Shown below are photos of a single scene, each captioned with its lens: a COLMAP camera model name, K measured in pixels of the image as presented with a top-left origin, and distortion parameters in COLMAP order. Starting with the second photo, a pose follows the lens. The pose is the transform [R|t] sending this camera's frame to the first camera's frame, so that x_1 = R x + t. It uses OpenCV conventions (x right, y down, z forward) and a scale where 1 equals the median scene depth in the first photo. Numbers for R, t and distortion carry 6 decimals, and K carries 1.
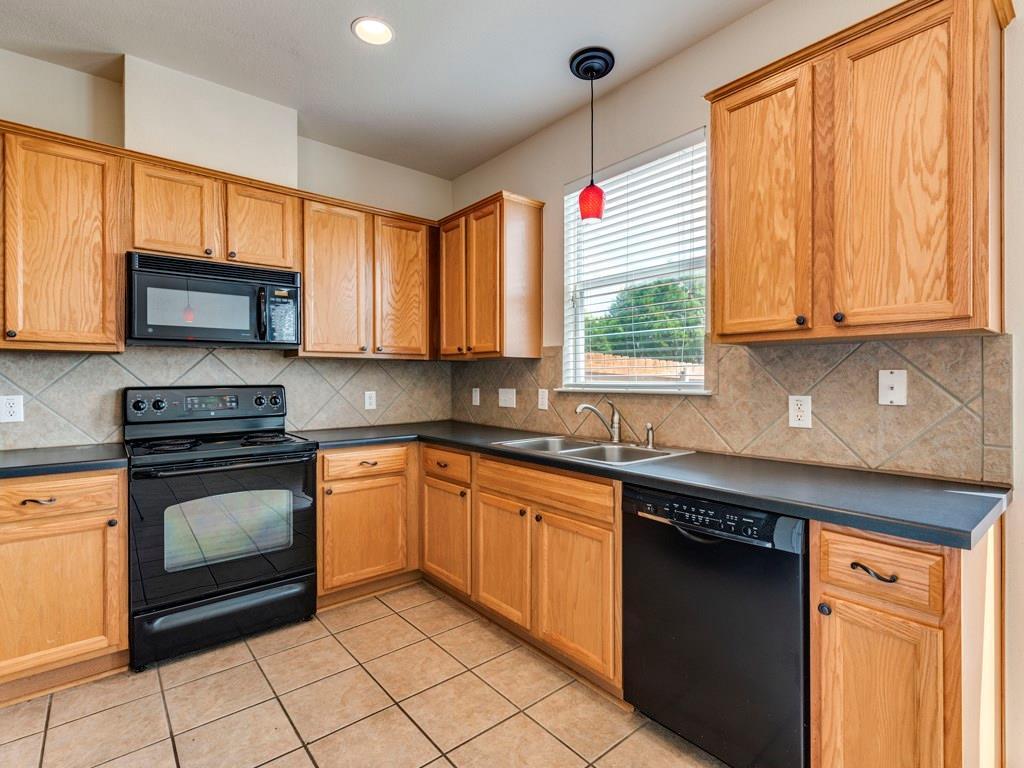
lens RADIAL K [[497.3, 0, 515.9], [0, 497.3, 381.1], [0, 0, 1]] dist [0.000922, 0.000131]
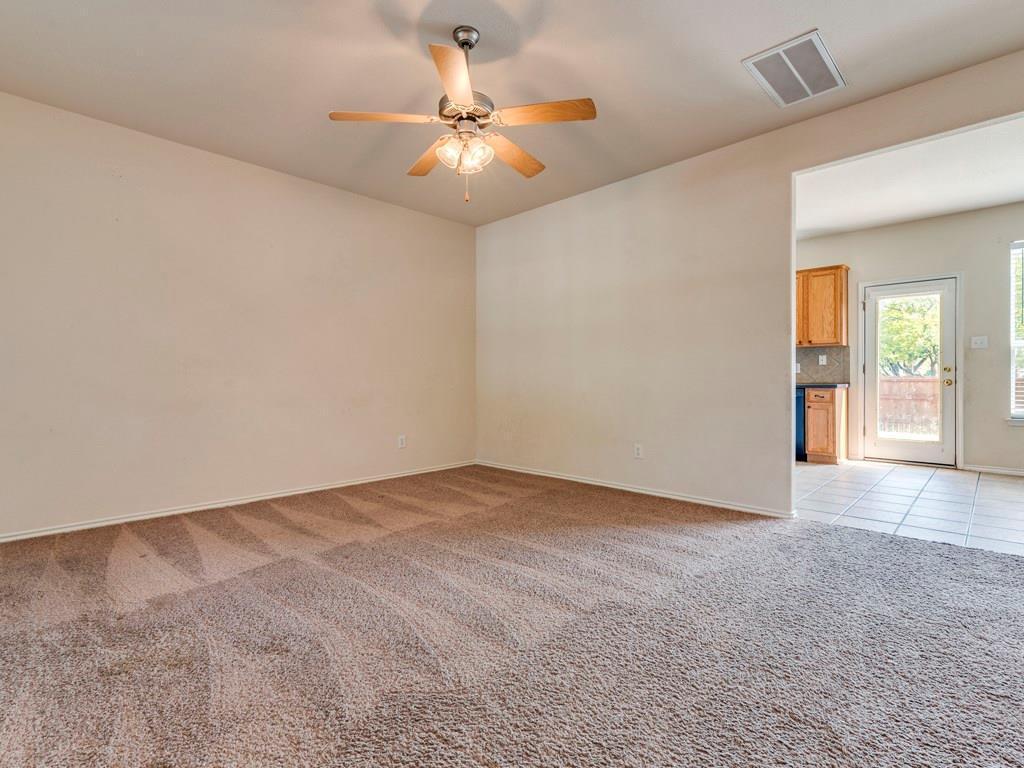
lens RADIAL K [[497.3, 0, 512.3], [0, 497.3, 380.6], [0, 0, 1]] dist [0.000922, 0.000131]
pose [[0.995456, -0.001150, 0.095216, -1.715290], [0.001489, 0.999993, -0.003492, 0.158911], [-0.095211, 0.003618, 0.995451, -2.232834]]
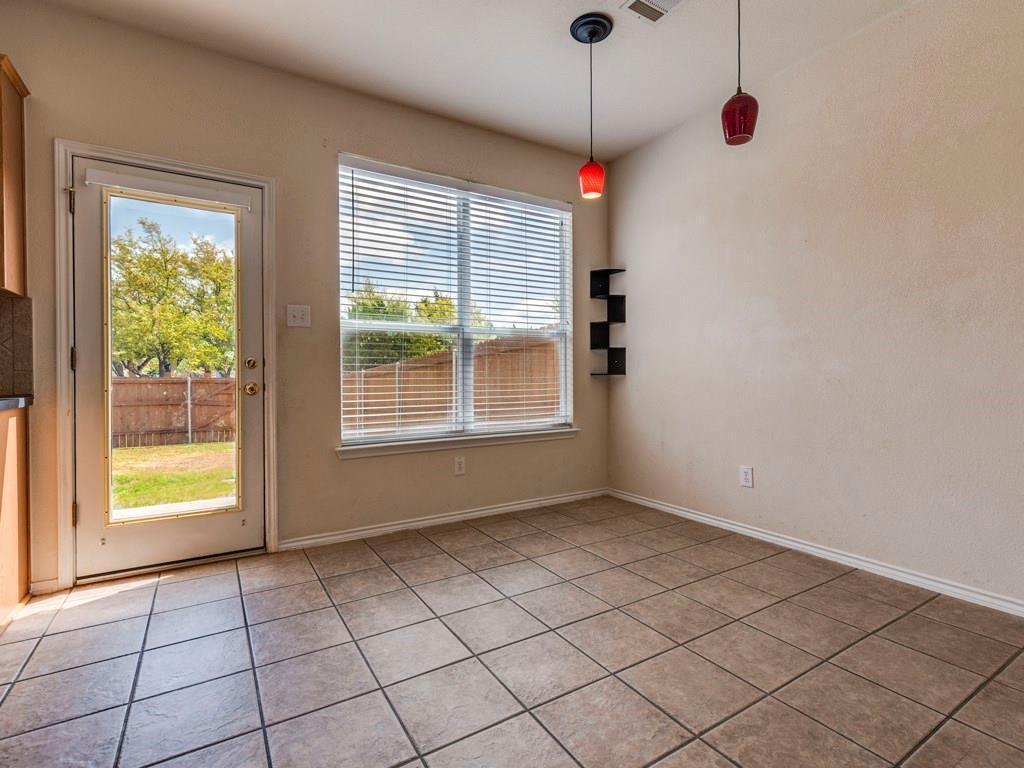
lens RADIAL K [[497.3, 0, 513.7], [0, 497.3, 377.8], [0, 0, 1]] dist [0.000922, 0.000131]
pose [[0.145566, -0.004000, 0.989340, -0.256458], [0.012560, 0.999919, 0.002195, 0.136184], [-0.989269, 0.012106, 0.145605, -0.566863]]
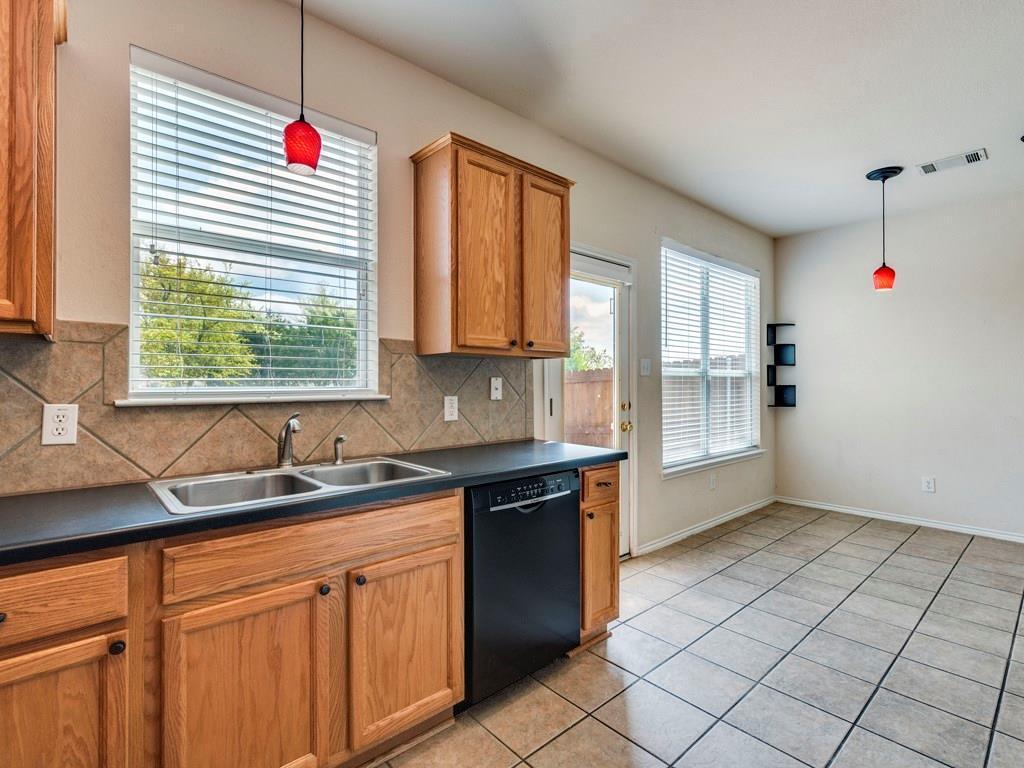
lens RADIAL K [[497.3, 0, 516.3], [0, 497.3, 379.3], [0, 0, 1]] dist [0.000922, 0.000131]
pose [[-0.031979, 0.008741, 0.999450, -0.758402], [0.005937, 0.999946, -0.008555, -0.002948], [-0.999471, 0.005660, -0.032029, 0.902323]]
